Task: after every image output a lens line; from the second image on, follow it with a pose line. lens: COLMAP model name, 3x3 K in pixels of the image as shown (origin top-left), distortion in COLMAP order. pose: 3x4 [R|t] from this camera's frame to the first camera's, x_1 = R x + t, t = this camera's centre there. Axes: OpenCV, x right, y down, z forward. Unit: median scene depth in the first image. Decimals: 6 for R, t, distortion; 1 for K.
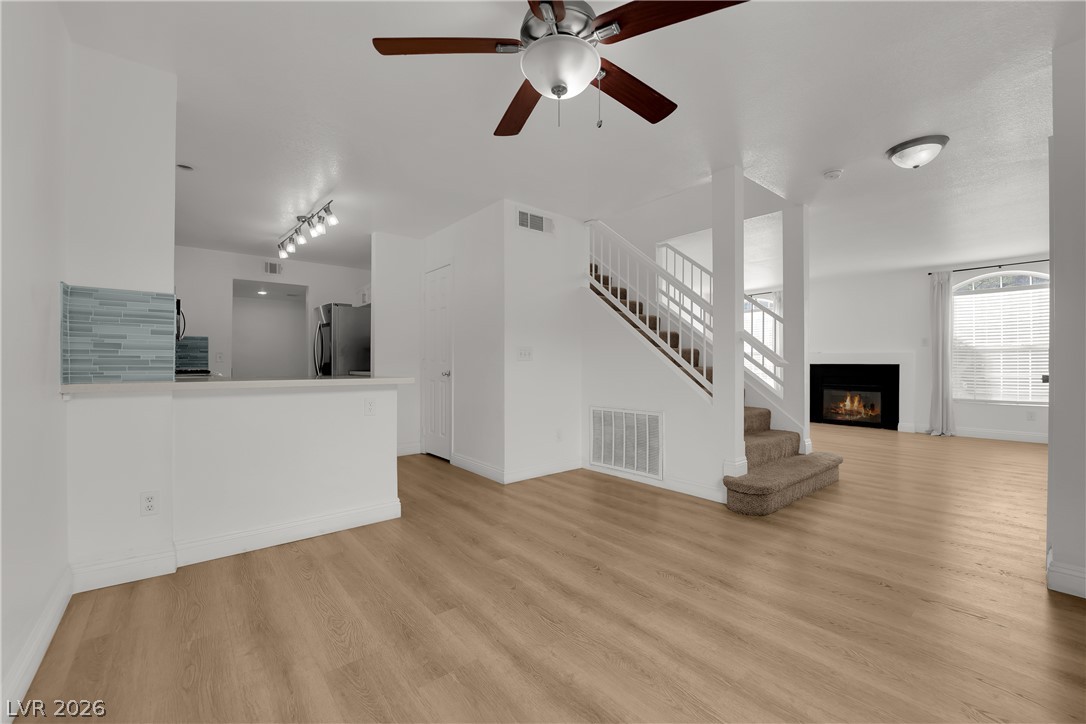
lens RADIAL K [[437.9, 0, 541.9], [0, 437.9, 360.0], [0, 0, 1]] dist [-0.011892, -0.002510]
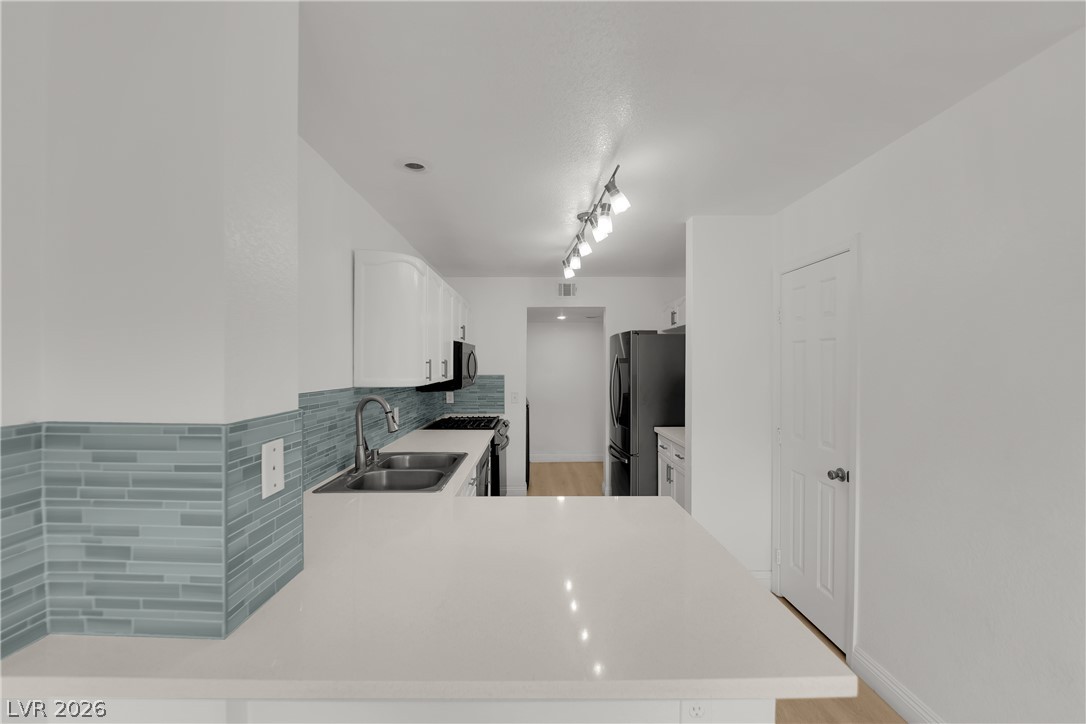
lens RADIAL K [[437.9, 0, 536.7], [0, 437.9, 364.5], [0, 0, 1]] dist [-0.011892, -0.002510]
pose [[0.772522, 0.003479, -0.634978, -0.197070], [0.003600, 0.999945, 0.009858, -0.114565], [0.634978, -0.009902, 0.772467, 0.474127]]
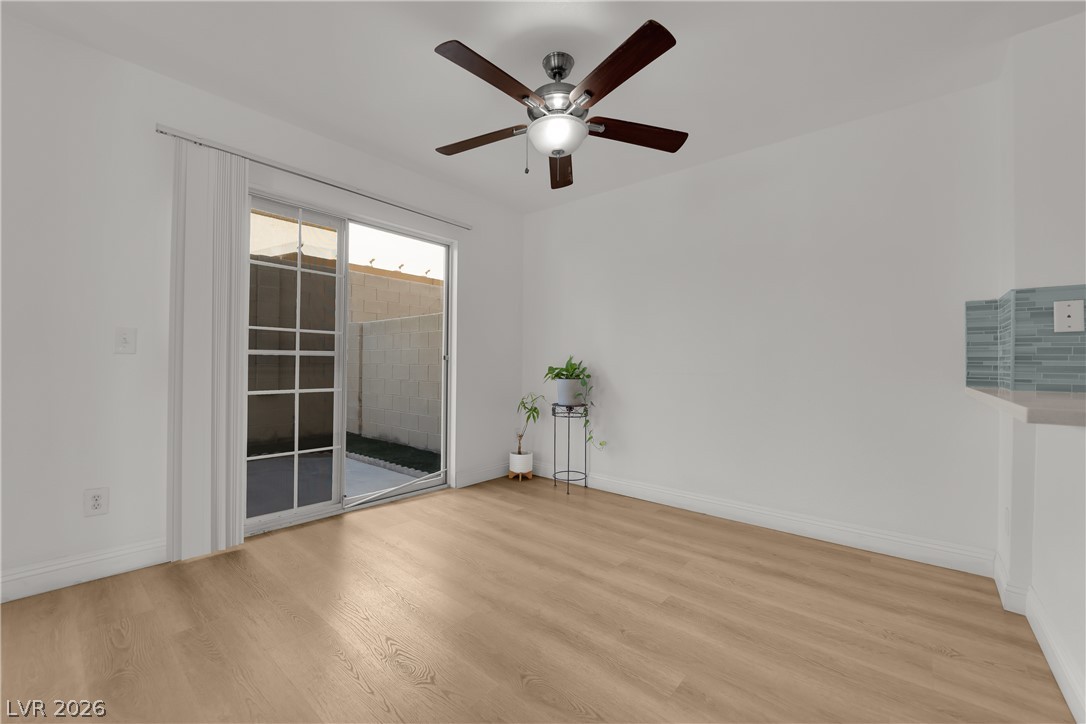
lens RADIAL K [[437.9, 0, 540.0], [0, 437.9, 362.5], [0, 0, 1]] dist [-0.011892, -0.002510]
pose [[-0.986329, -0.010191, -0.164473, 0.119975], [-0.008386, 0.999897, -0.011662, 0.006294], [0.164575, -0.010123, -0.986313, 0.917023]]
